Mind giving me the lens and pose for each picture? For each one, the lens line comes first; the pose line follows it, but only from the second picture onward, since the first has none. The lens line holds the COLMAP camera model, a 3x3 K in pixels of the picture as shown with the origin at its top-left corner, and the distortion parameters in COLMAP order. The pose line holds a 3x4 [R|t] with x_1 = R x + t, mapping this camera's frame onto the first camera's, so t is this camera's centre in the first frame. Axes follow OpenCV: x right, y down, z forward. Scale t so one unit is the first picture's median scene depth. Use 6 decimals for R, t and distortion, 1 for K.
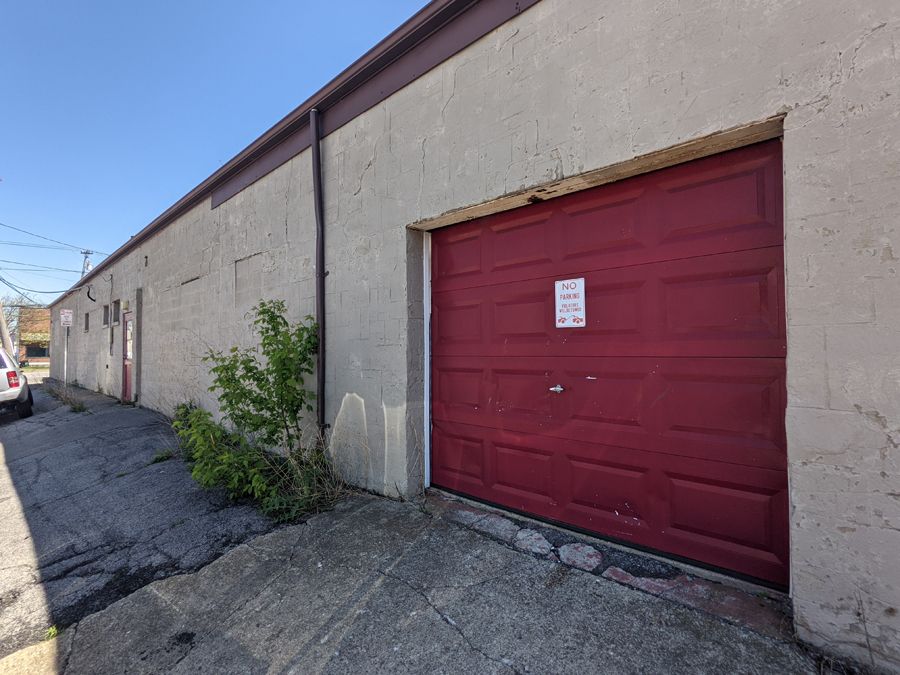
lens RADIAL K [[427.7, 0, 449.0], [0, 427.7, 339.0], [0, 0, 1]] dist [-0.002823, 0.003672]
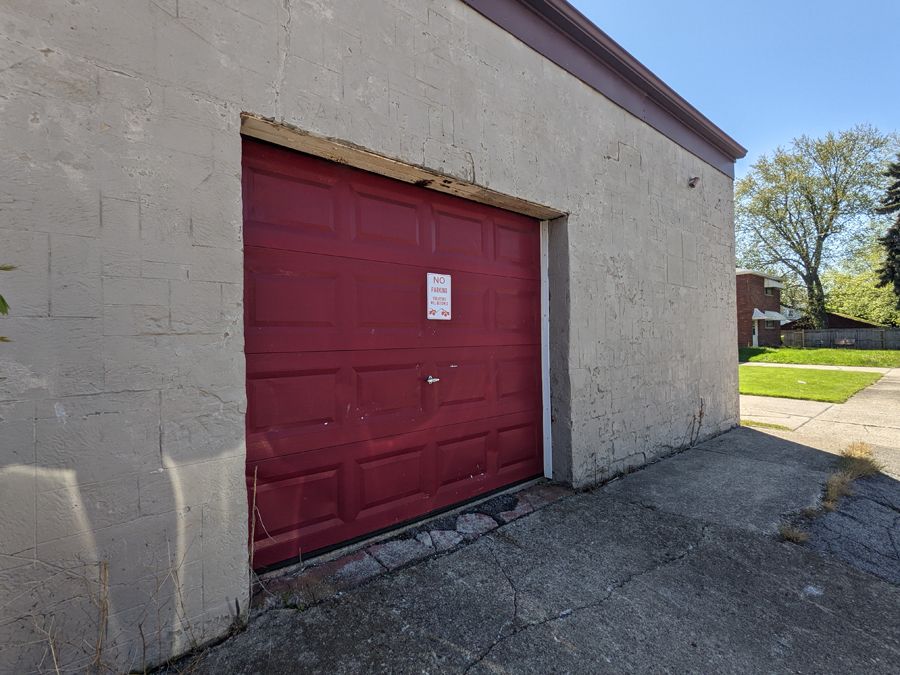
lens RADIAL K [[427.7, 0, 449.0], [0, 427.7, 335.6], [0, 0, 1]] dist [-0.002823, 0.003672]
pose [[0.125690, 0.014611, 0.991962, -0.754678], [-0.011267, 0.999848, -0.013299, 0.025534], [-0.992006, -0.009505, 0.125835, 0.849048]]
